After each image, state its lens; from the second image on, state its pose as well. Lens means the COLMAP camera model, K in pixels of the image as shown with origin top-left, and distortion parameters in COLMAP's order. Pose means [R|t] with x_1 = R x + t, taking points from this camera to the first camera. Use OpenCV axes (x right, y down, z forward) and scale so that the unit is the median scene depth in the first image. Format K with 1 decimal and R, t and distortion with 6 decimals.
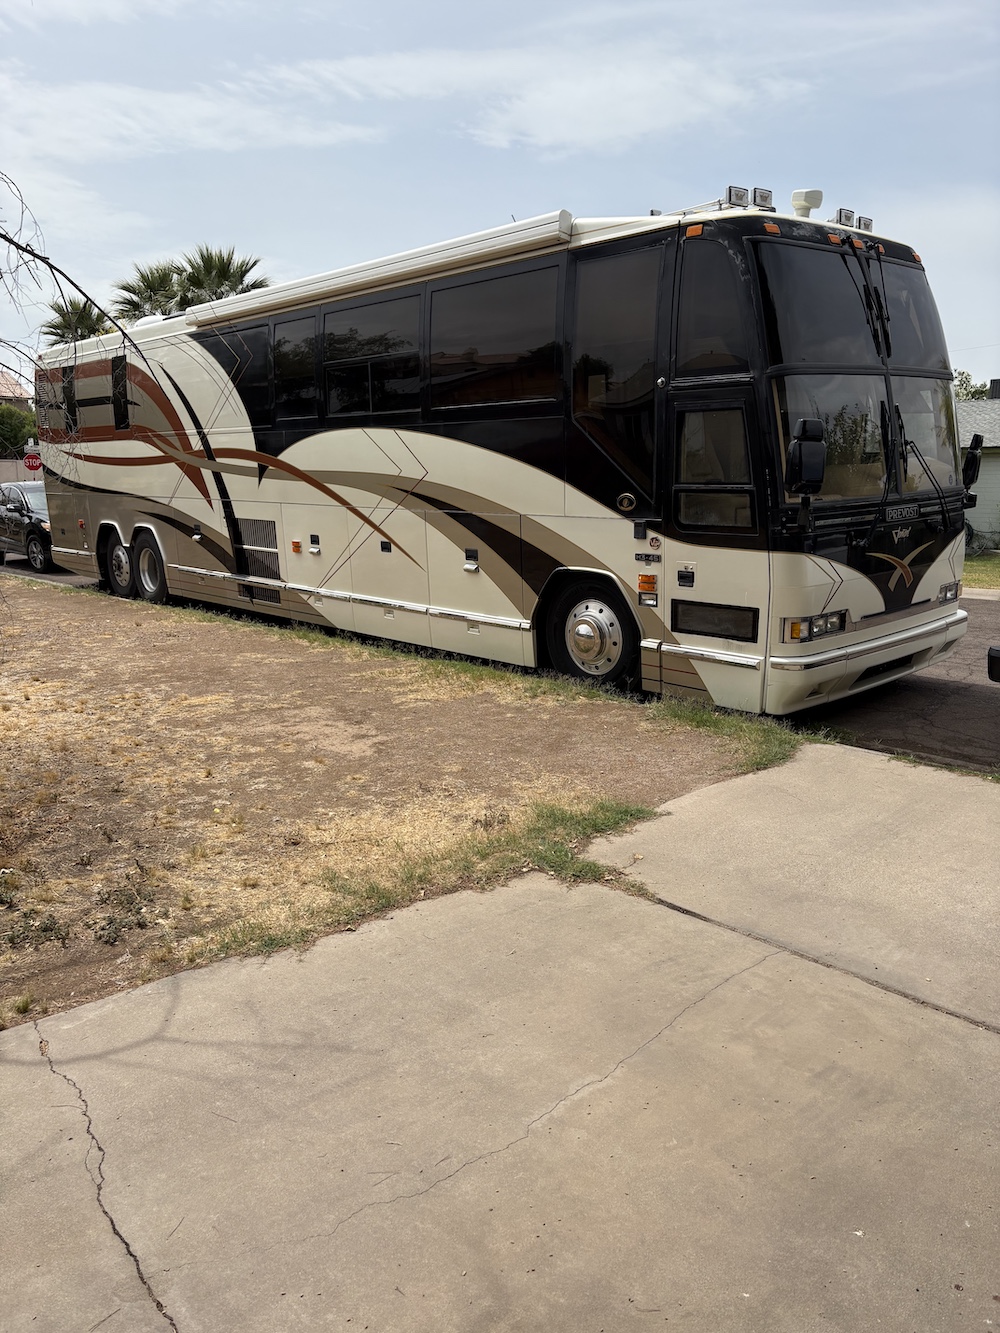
lens RADIAL K [[977.8, 0, 500.0], [0, 977.8, 666.5], [0, 0, 1]] dist [0.035414, -0.003977]
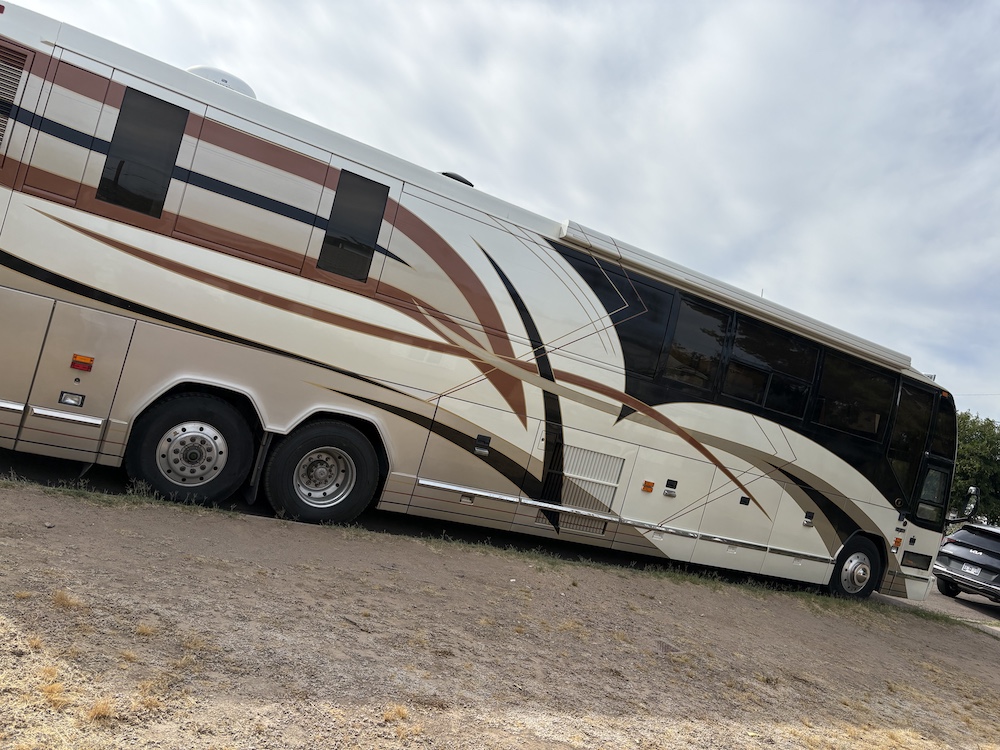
lens RADIAL K [[733.5, 0, 500.0], [0, 733.5, 375.0], [0, 0, 1]] dist [0.035414, -0.003977]
pose [[0.263184, 0.091327, 0.960413, -1.199287], [-0.068433, 0.994769, -0.075842, -0.194455], [-0.962316, -0.045764, 0.268057, 1.053926]]
